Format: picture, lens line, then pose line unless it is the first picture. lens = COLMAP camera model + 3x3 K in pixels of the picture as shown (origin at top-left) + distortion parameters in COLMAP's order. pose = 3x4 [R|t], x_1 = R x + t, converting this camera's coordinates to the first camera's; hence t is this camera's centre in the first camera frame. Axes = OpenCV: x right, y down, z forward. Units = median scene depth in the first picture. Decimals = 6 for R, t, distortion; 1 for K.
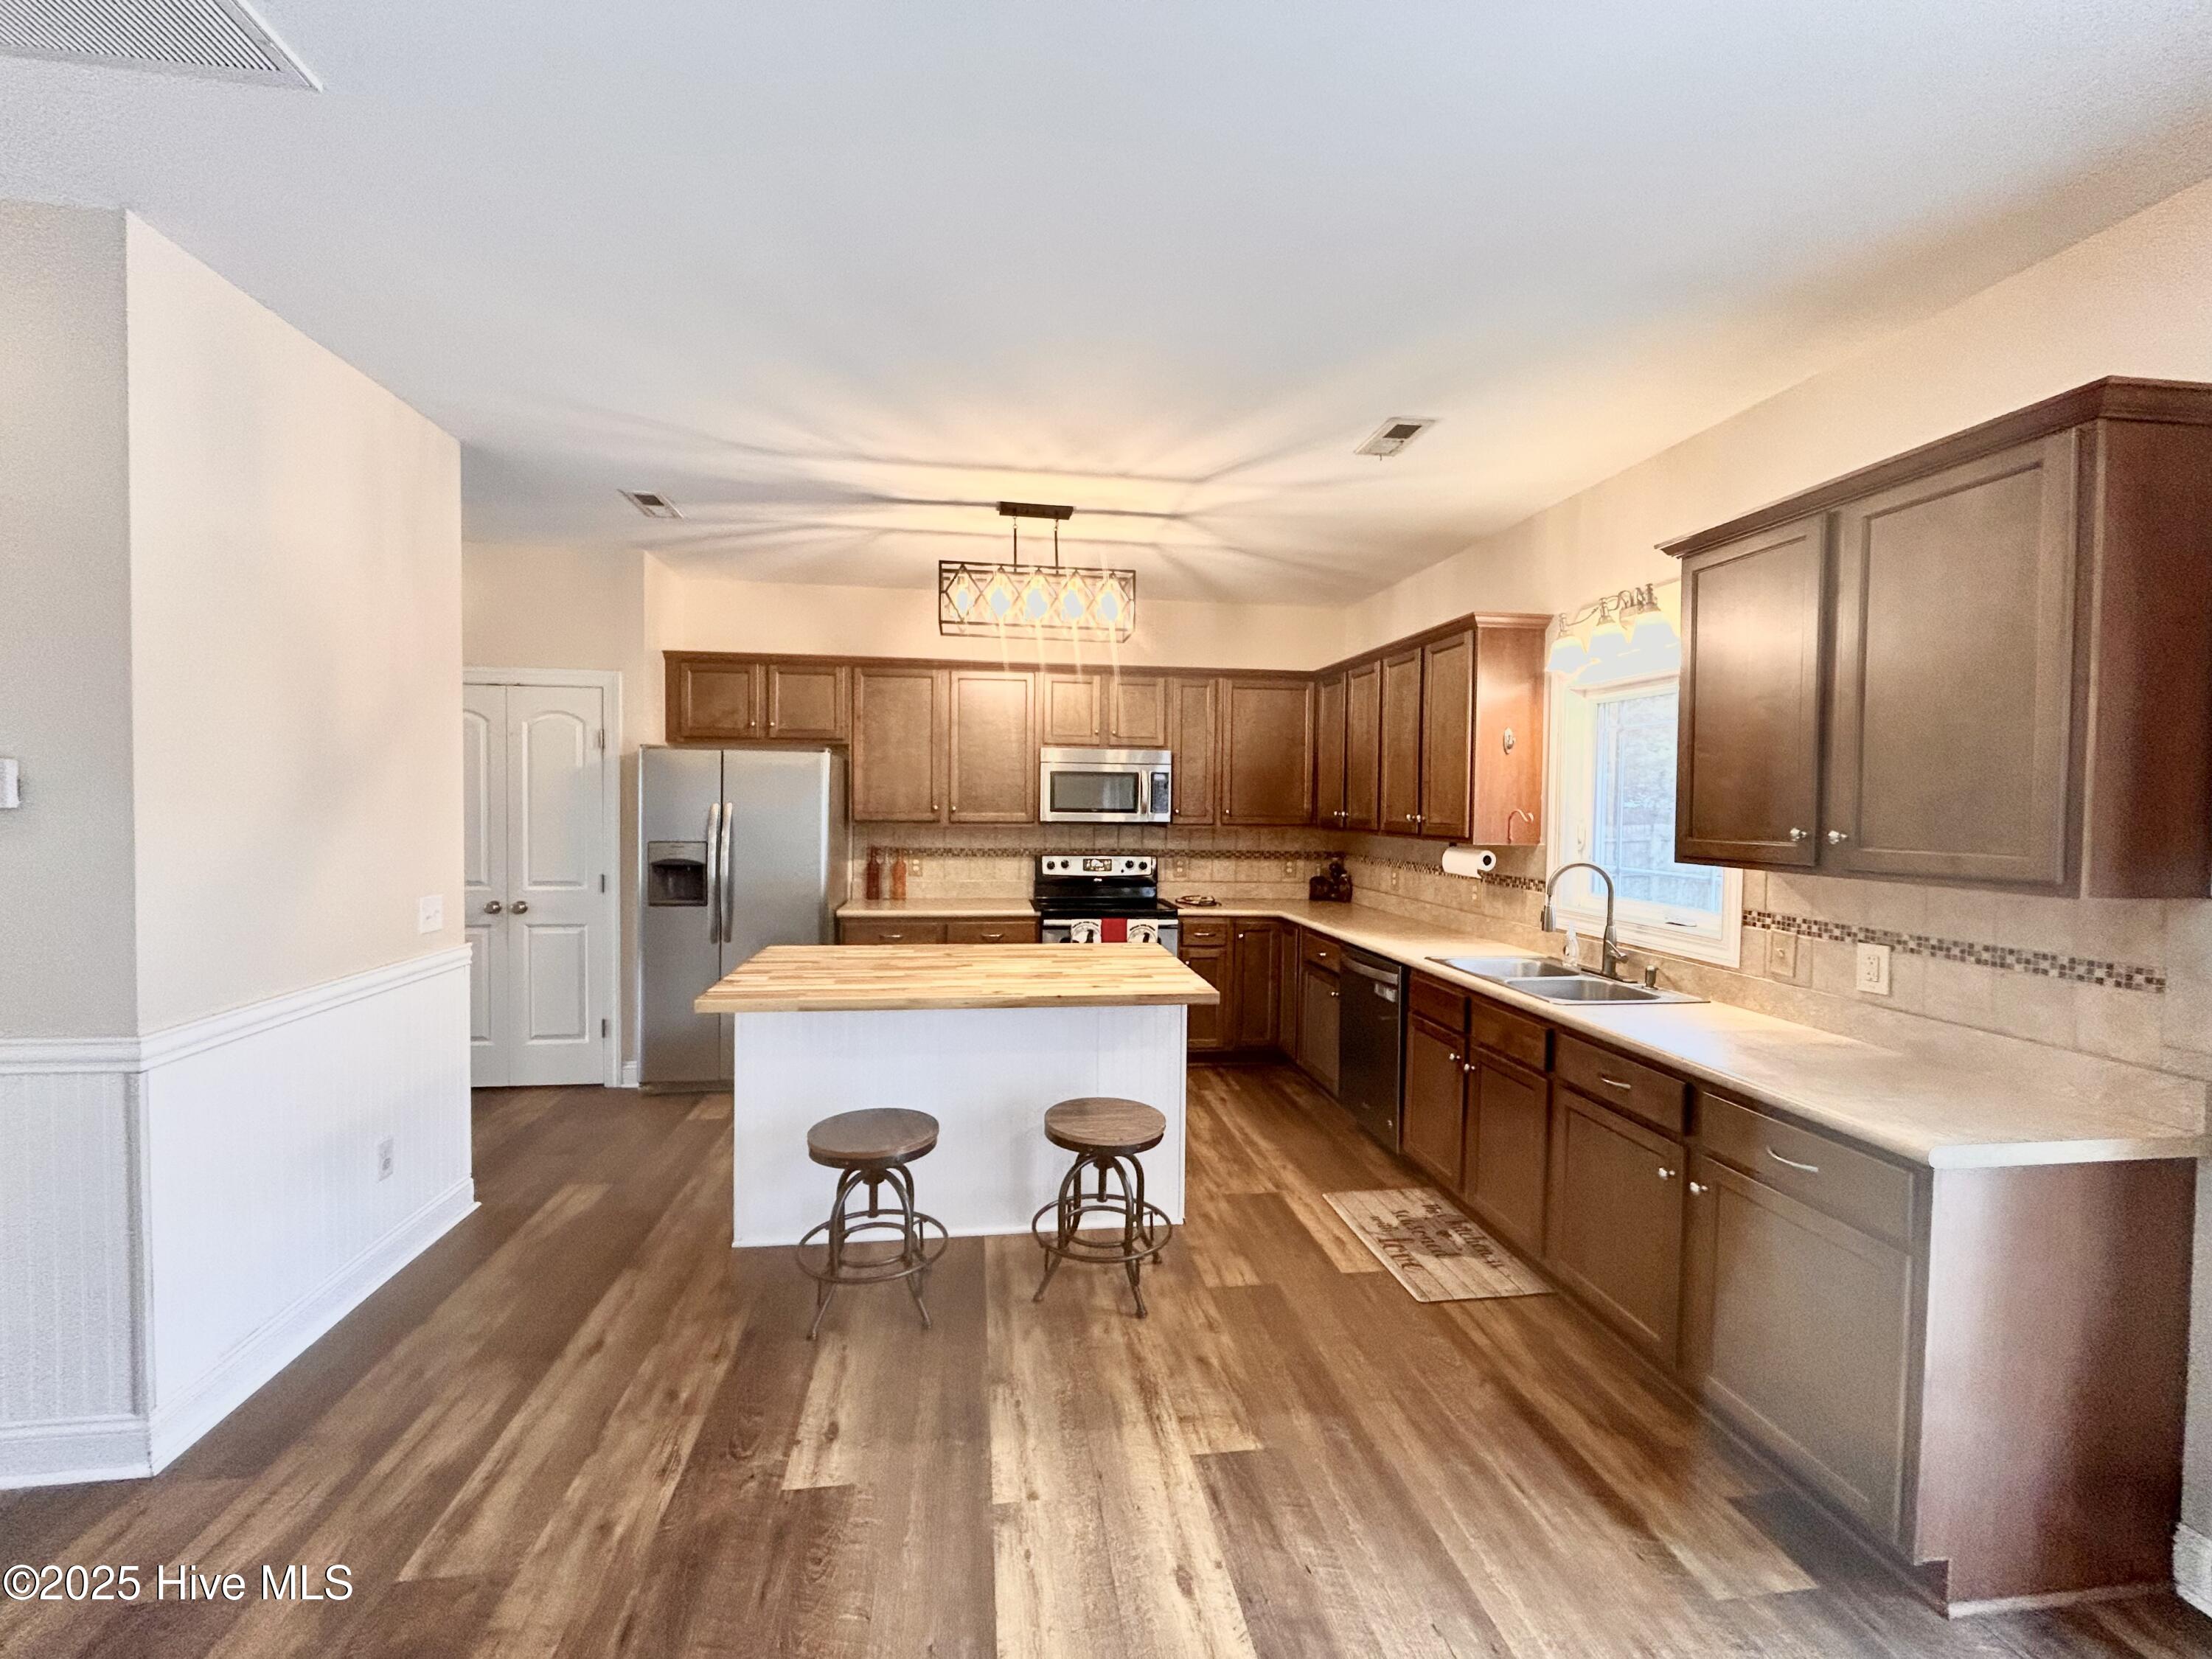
lens RADIAL K [[898.7, 0, 1094.8], [0, 898.7, 829.7], [0, 0, 1]] dist [-0.003293, 0.003197]
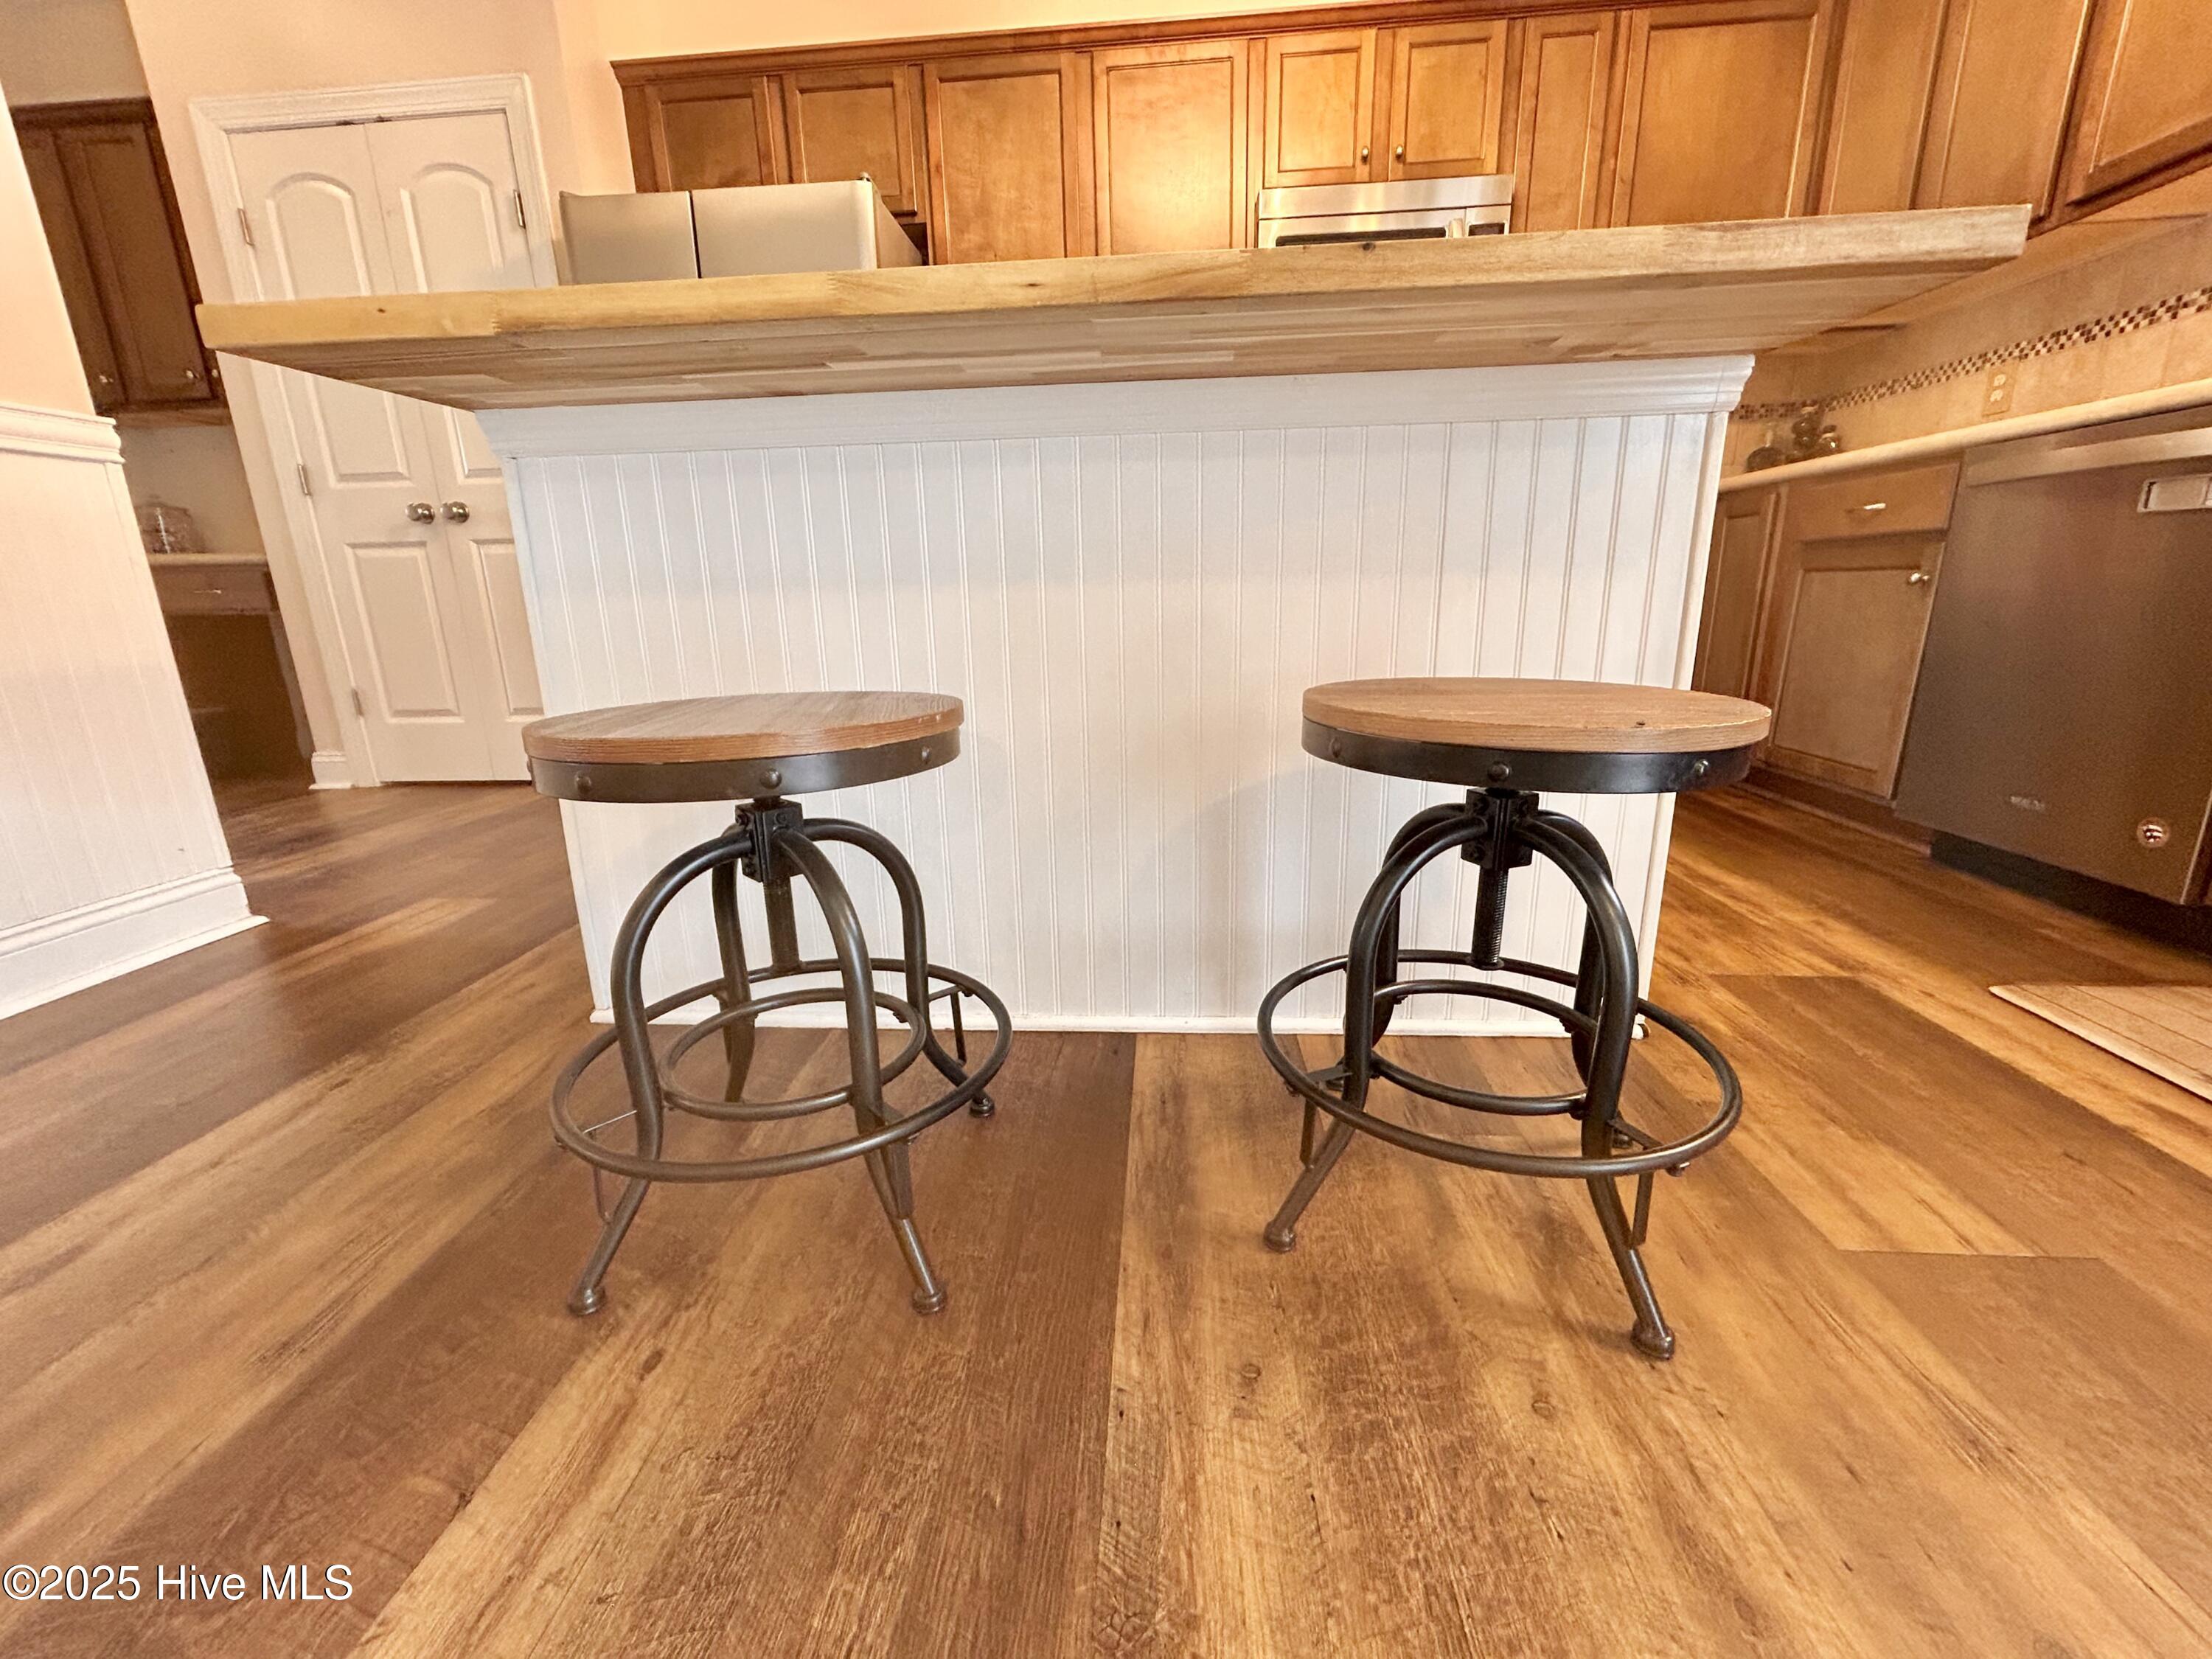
lens RADIAL K [[898.7, 0, 1094.8], [0, 898.7, 824.8], [0, 0, 1]] dist [-0.003293, 0.003197]
pose [[0.975927, 0.017695, -0.217379, -0.048231], [0.030582, 0.975754, 0.216724, 0.242392], [0.215943, -0.218154, 0.951723, 0.564456]]
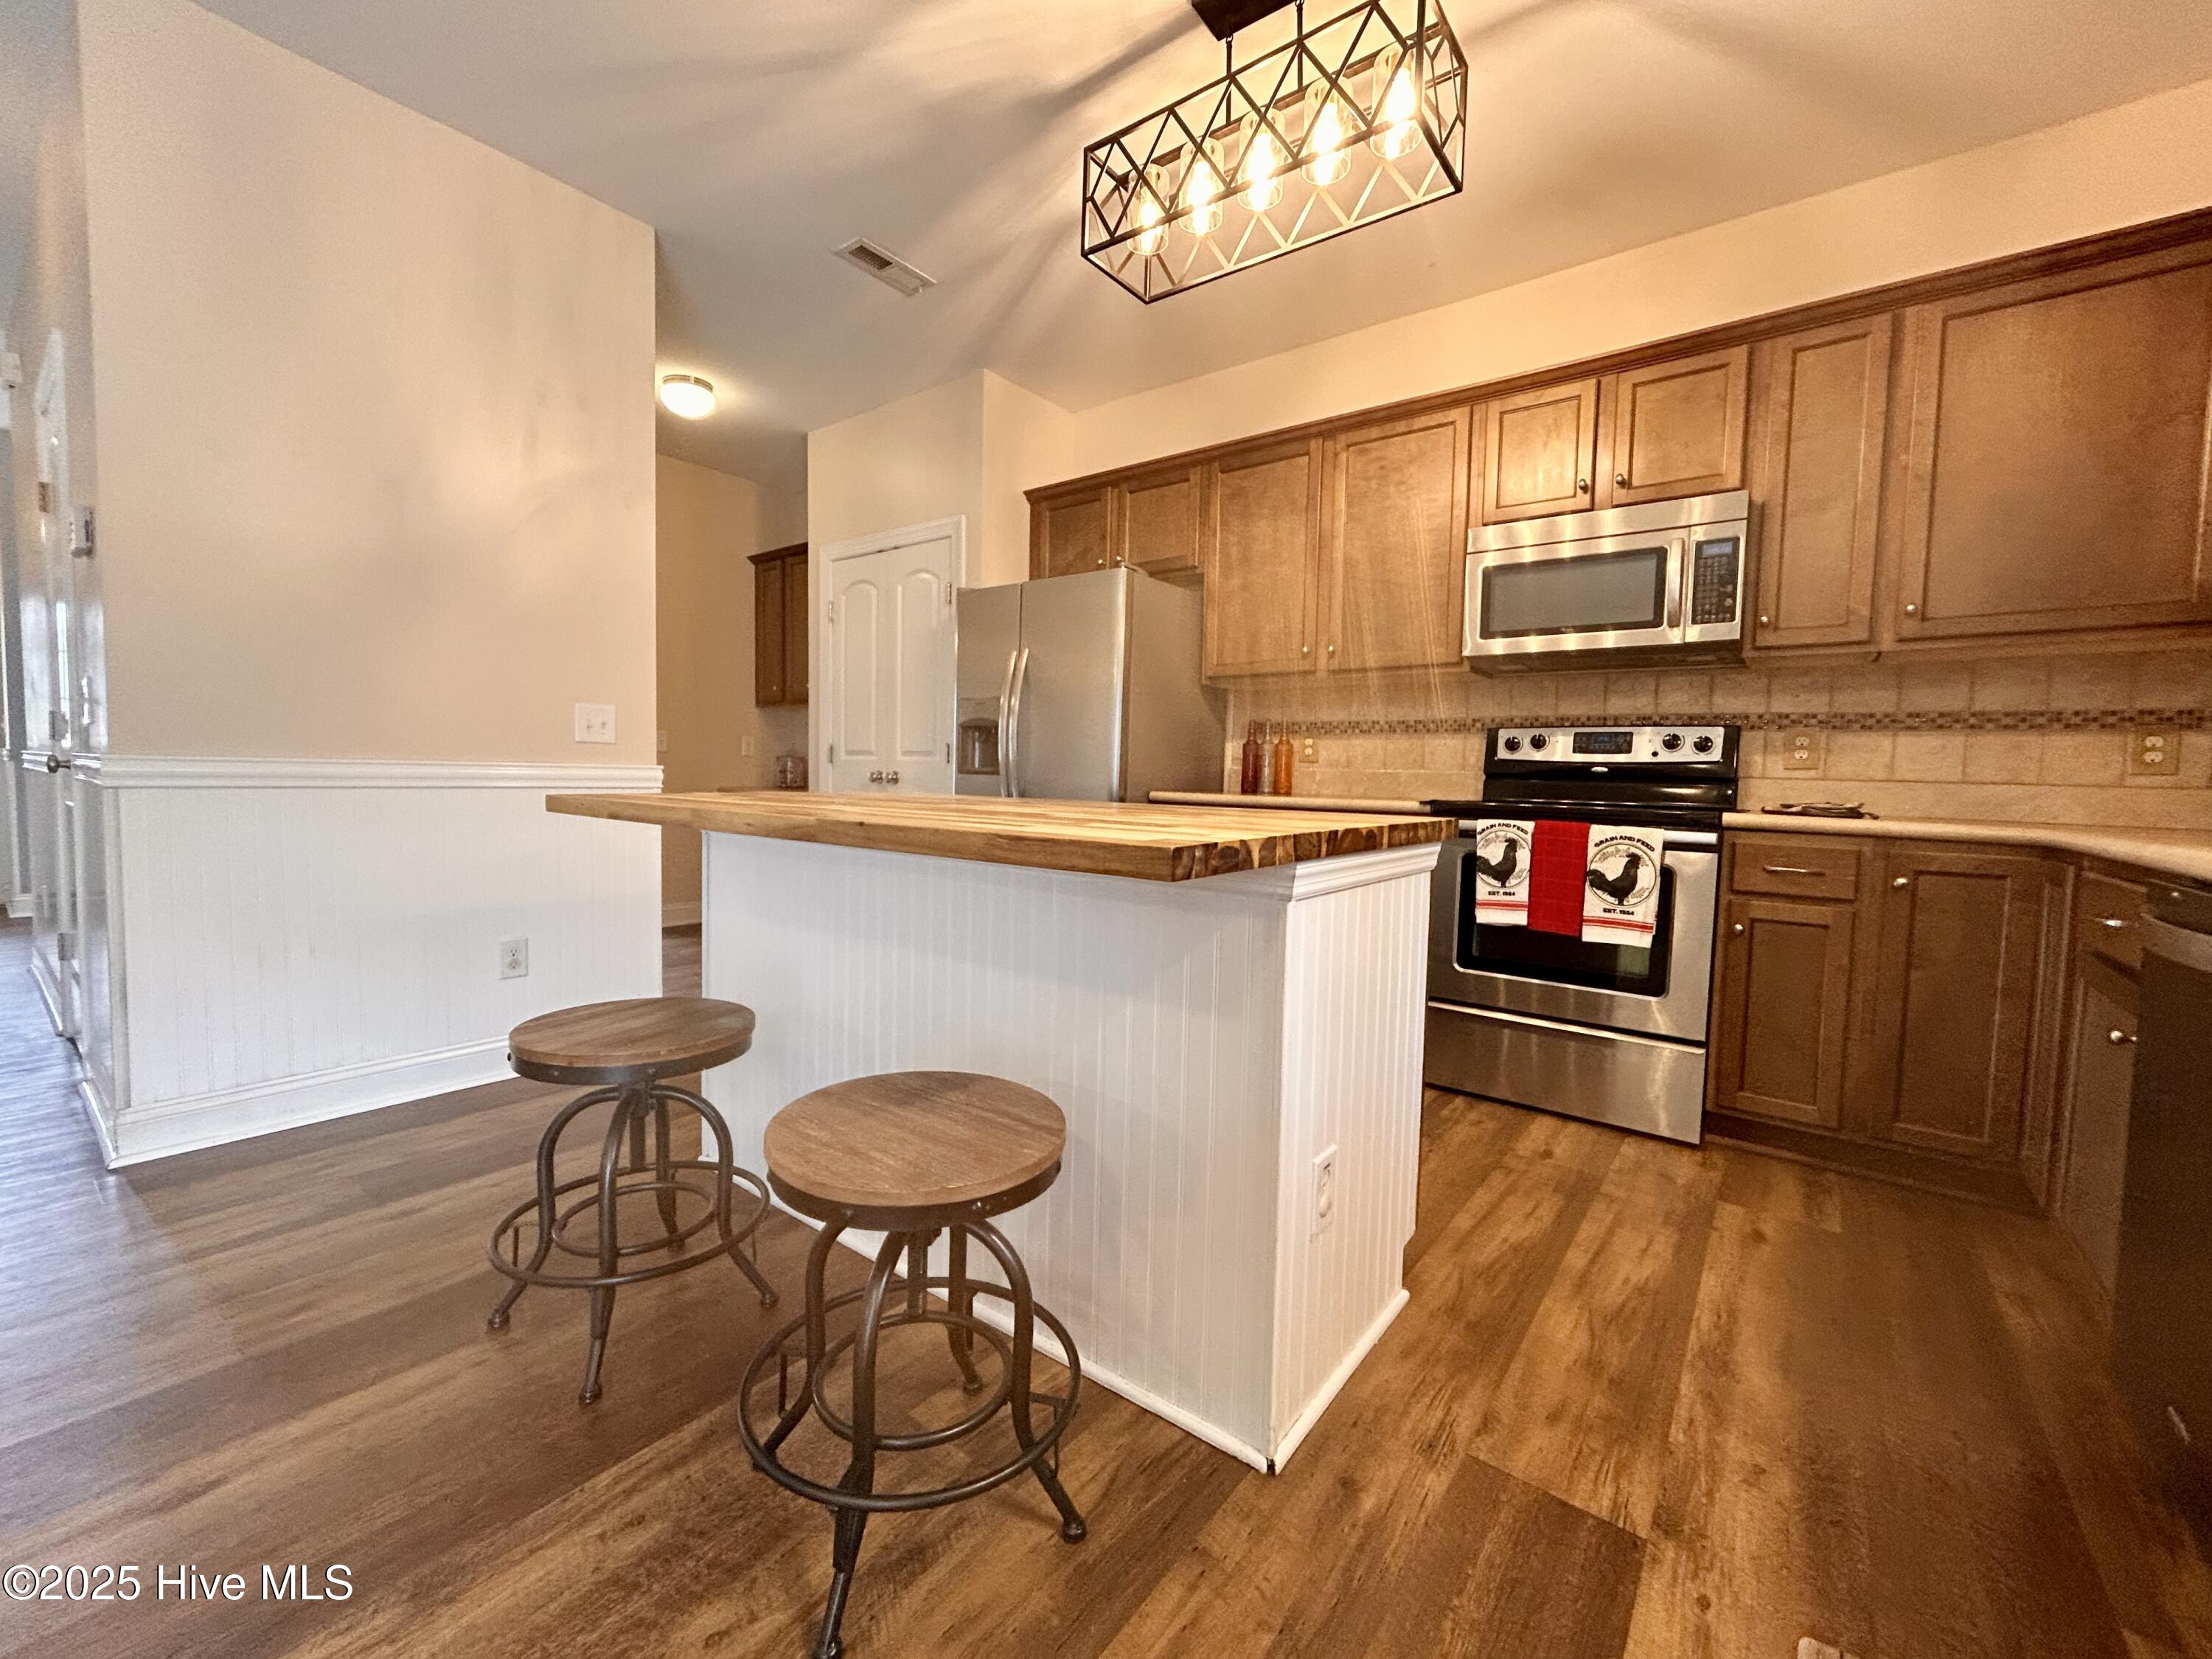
lens RADIAL K [[898.7, 0, 1101.3], [0, 898.7, 825.9], [0, 0, 1]] dist [-0.003293, 0.003197]
pose [[0.696813, 0.045447, -0.715812, 0.298596], [-0.037756, 0.998931, 0.026668, 0.140124], [0.716259, 0.008443, 0.697784, 0.636020]]
